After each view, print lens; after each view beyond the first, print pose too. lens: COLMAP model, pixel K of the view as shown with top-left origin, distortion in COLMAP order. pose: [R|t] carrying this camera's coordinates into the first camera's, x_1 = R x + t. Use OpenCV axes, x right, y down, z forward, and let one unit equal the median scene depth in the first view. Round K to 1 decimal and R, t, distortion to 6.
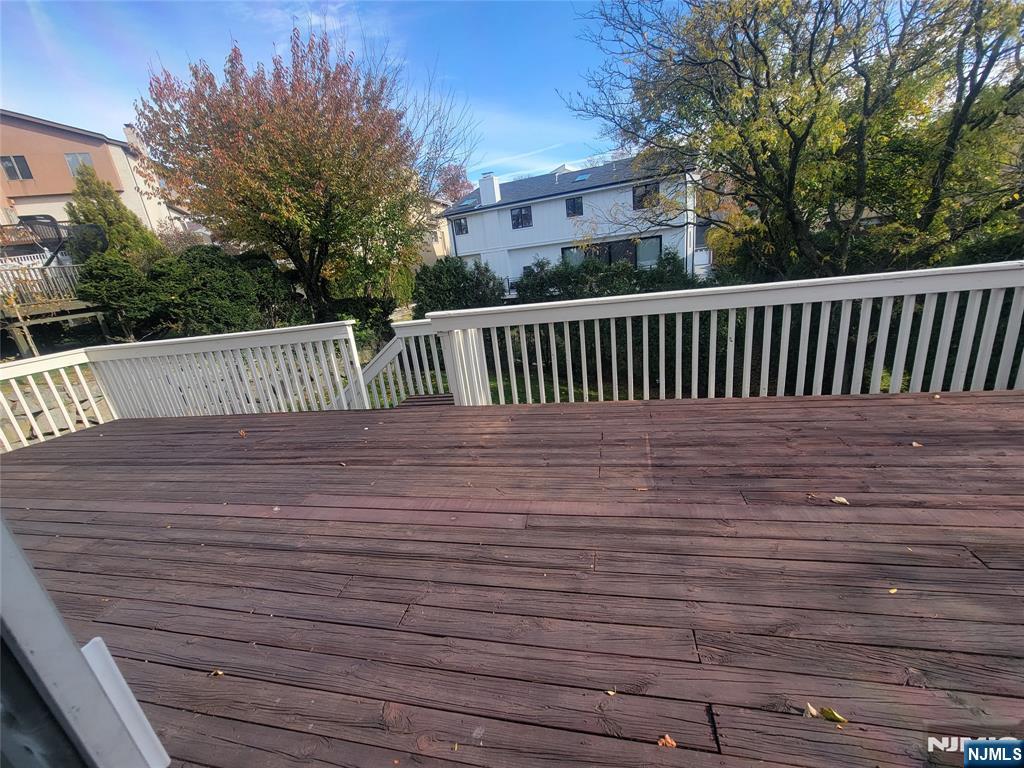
lens RADIAL K [[417.7, 0, 510.7], [0, 417.7, 395.7], [0, 0, 1]] dist [-0.002322, -0.000678]
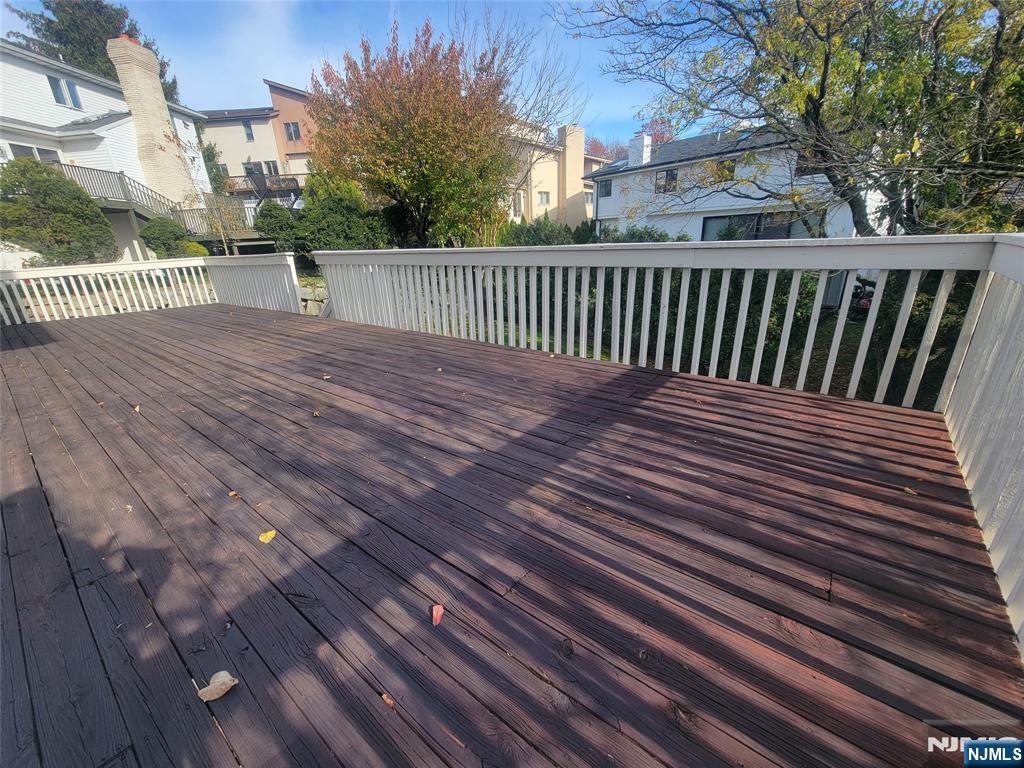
lens RADIAL K [[417.7, 0, 510.7], [0, 417.7, 395.7], [0, 0, 1]] dist [-0.002322, -0.000678]
pose [[0.900534, 0.223288, -0.373071, 0.448403], [-0.192452, 0.974128, 0.118479, -0.002491], [0.389873, -0.034896, 0.920207, -0.048578]]
